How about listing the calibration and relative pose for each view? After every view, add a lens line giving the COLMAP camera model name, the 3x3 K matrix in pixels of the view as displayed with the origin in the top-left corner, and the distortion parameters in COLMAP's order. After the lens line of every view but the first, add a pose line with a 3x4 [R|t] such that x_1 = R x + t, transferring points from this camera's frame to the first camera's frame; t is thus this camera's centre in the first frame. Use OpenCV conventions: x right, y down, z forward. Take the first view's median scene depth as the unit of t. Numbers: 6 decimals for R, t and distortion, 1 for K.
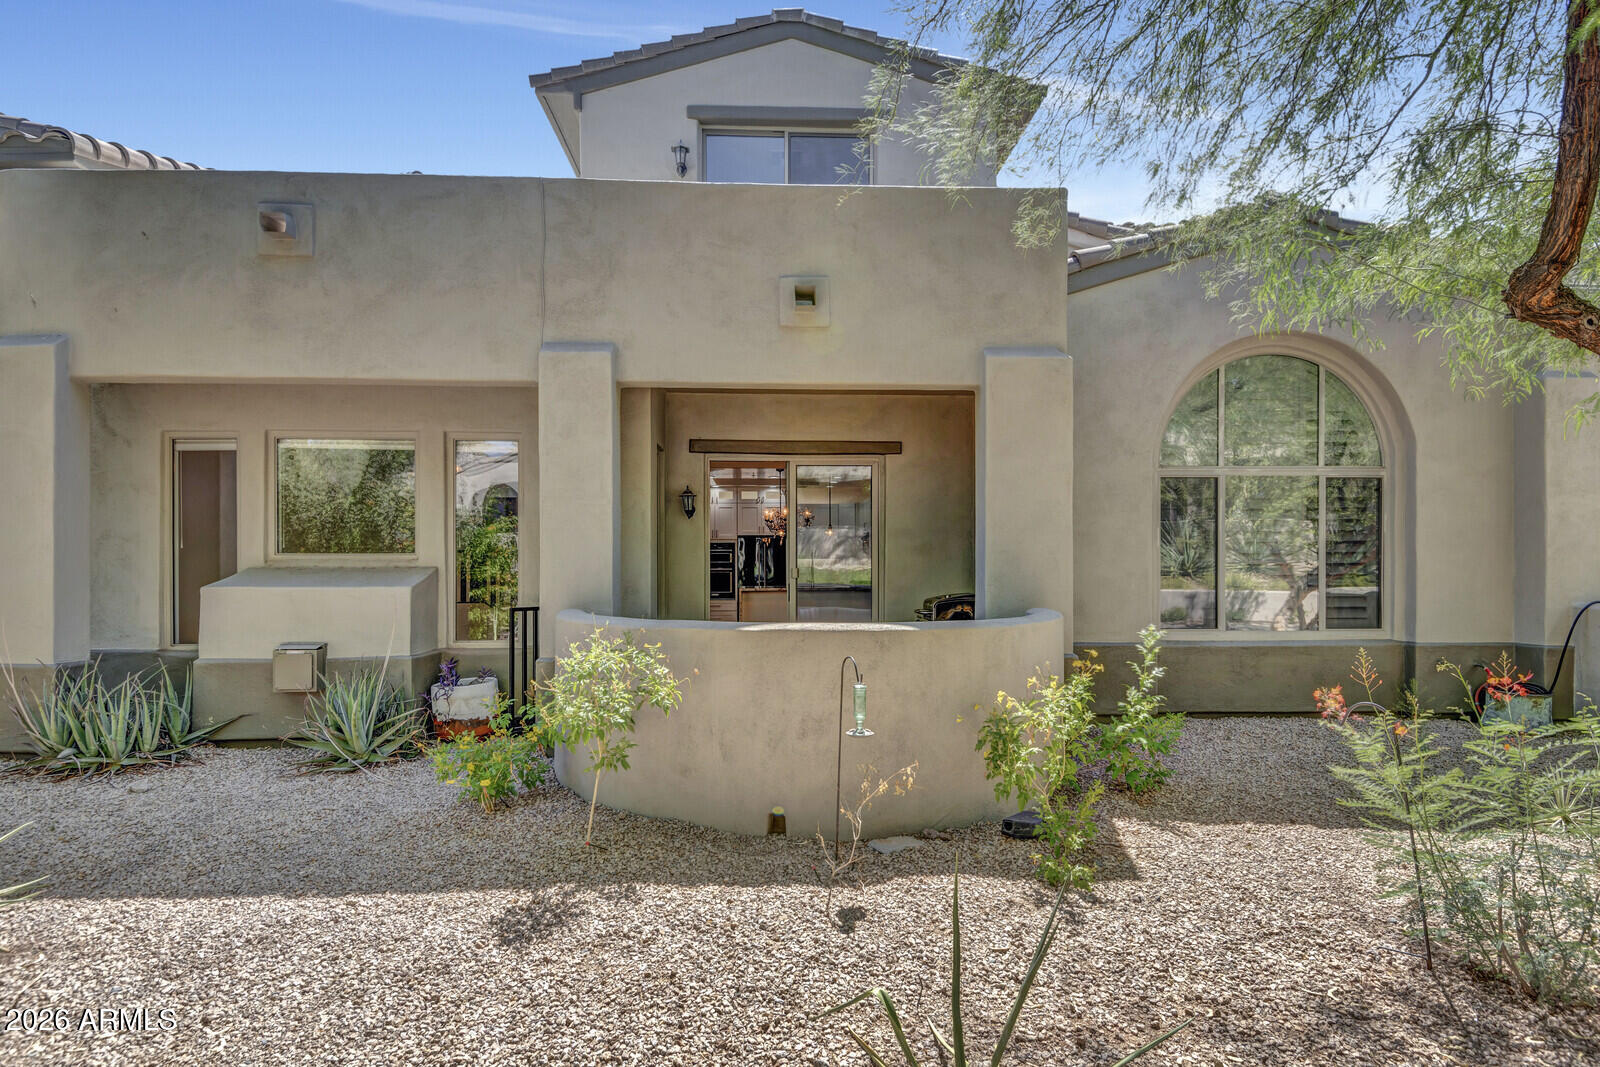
lens RADIAL K [[842.6, 0, 802.5], [0, 842.6, 541.2], [0, 0, 1]] dist [0.000106, -0.028884]
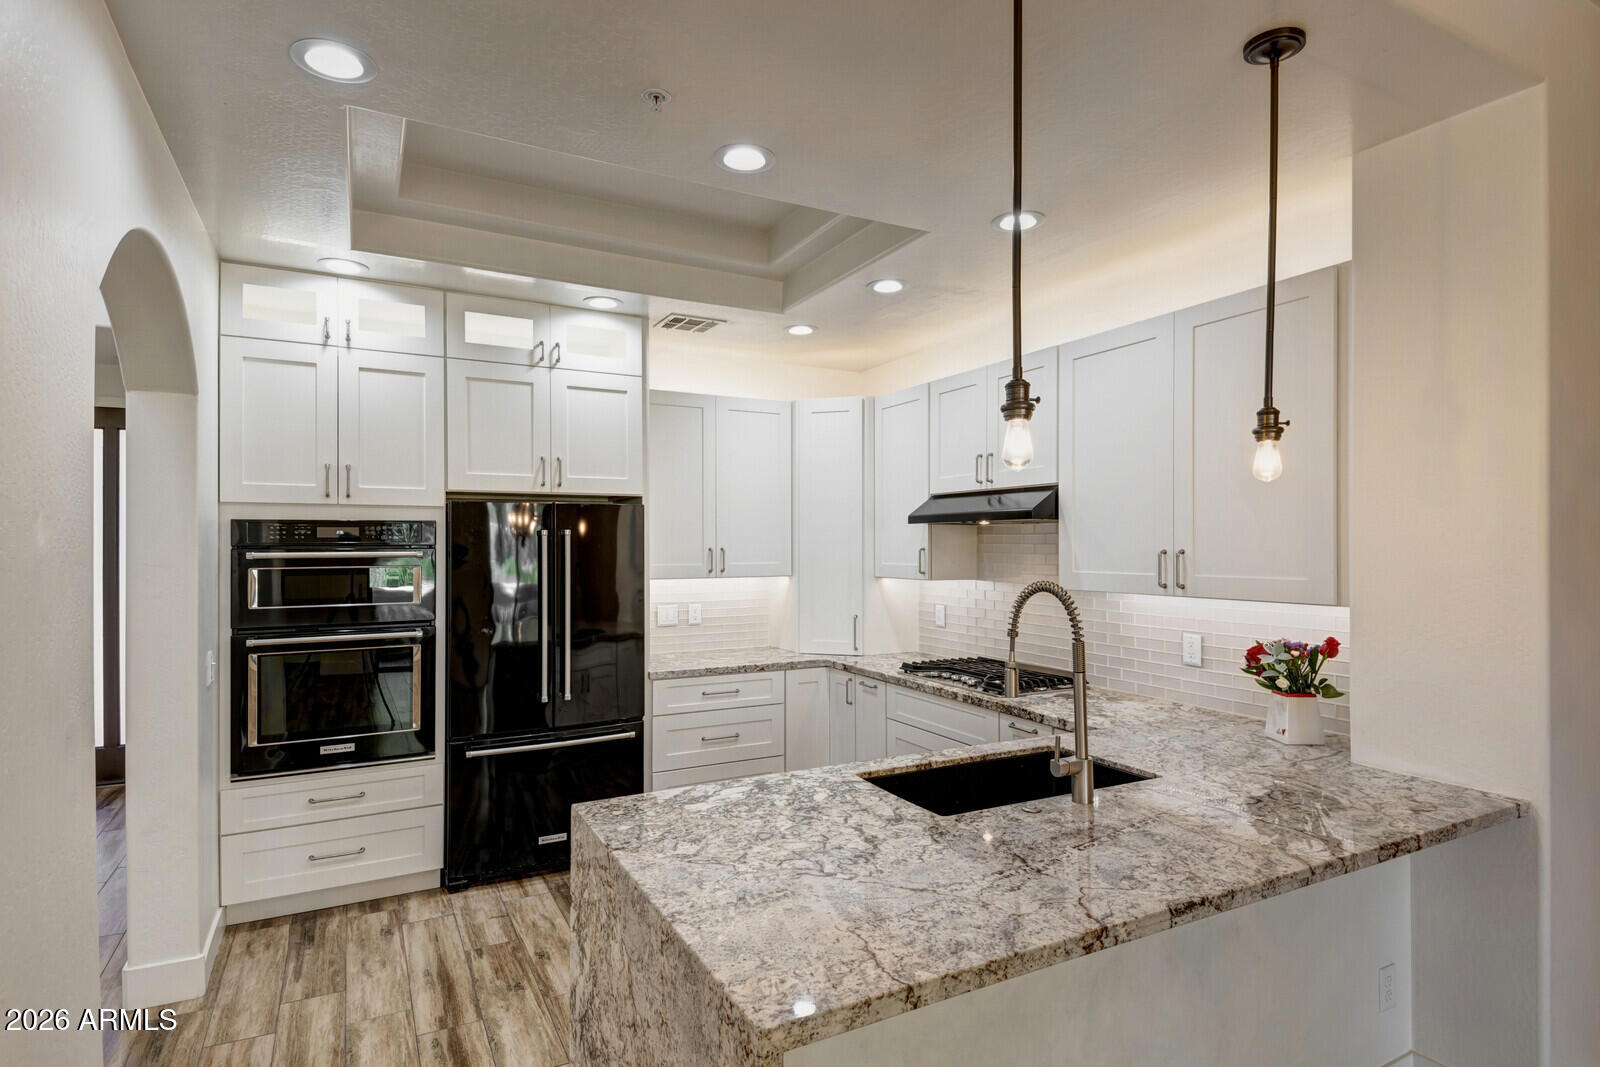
lens RADIAL K [[842.6, 0, 797.7], [0, 842.6, 535.5], [0, 0, 1]] dist [0.000106, -0.028884]
pose [[0.879806, 0.005175, 0.475305, -0.103027], [-0.002660, 0.999979, -0.005965, 0.007531], [-0.475326, 0.003984, 0.879801, 0.736210]]
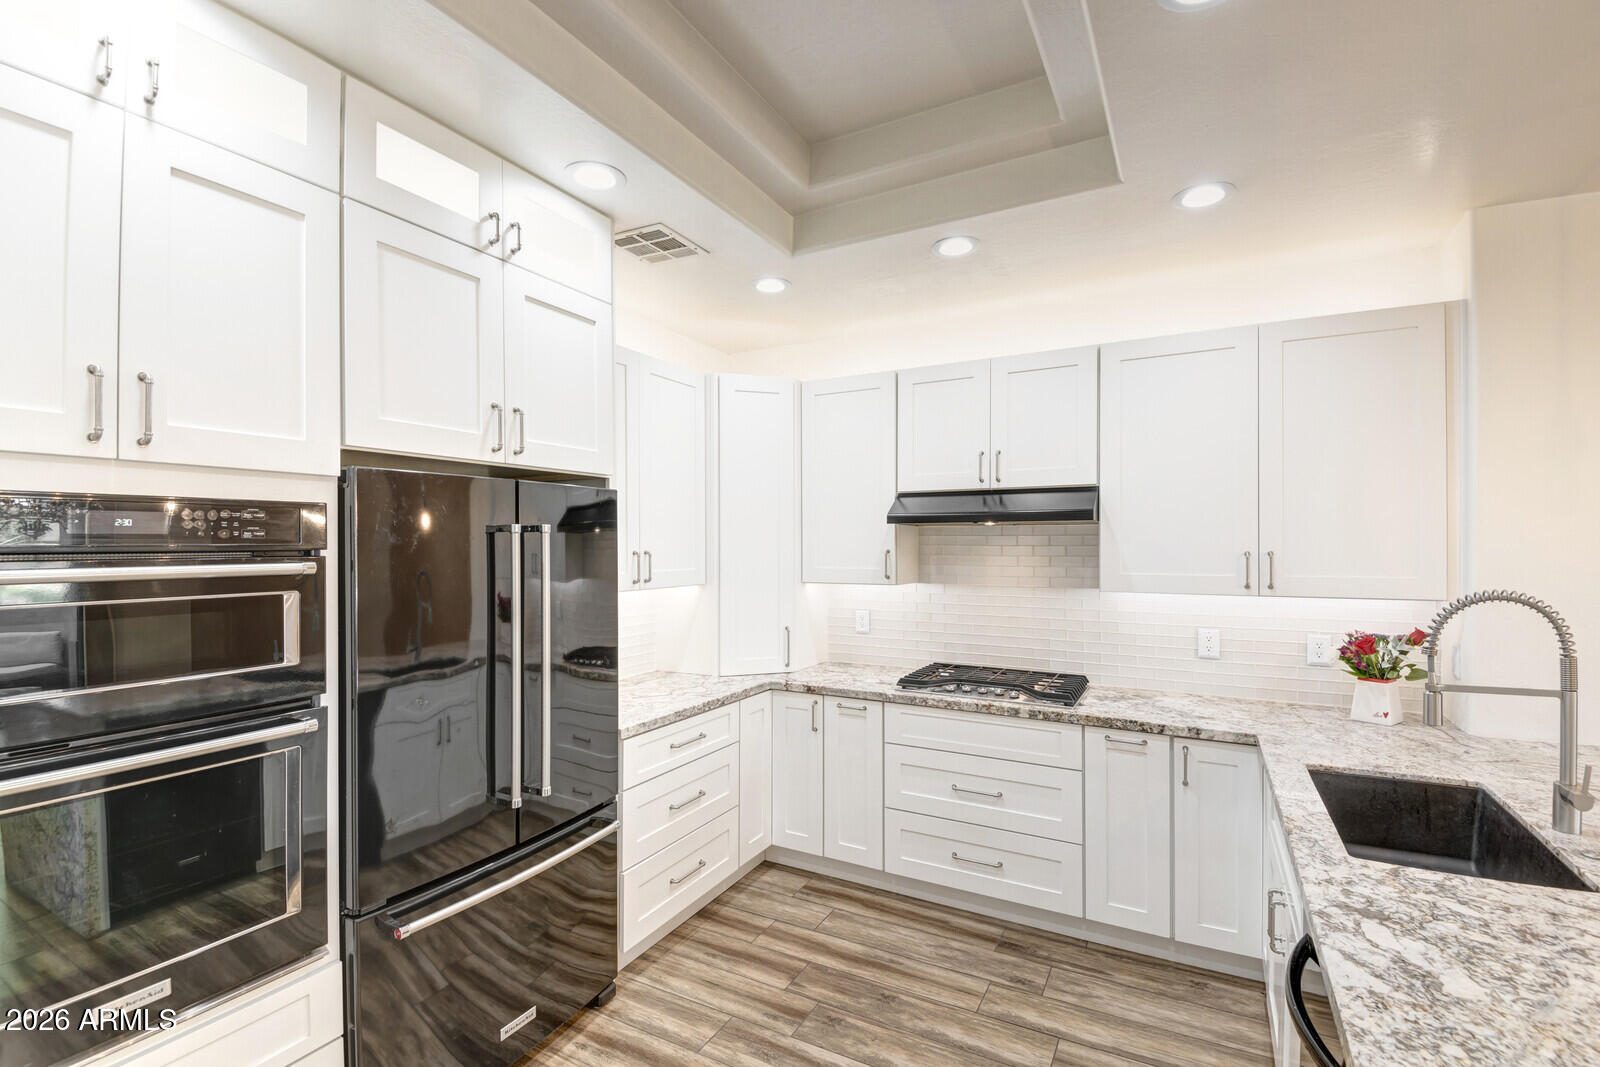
lens RADIAL K [[728.9, 0, 804.5], [0, 728.9, 543.8], [0, 0, 1]] dist [-0.020874, -0.004610]
pose [[0.465215, -0.000157, 0.885198, -0.141371], [-0.006071, 0.999976, 0.003368, 0.007437], [-0.885177, -0.006941, 0.465203, 0.883959]]
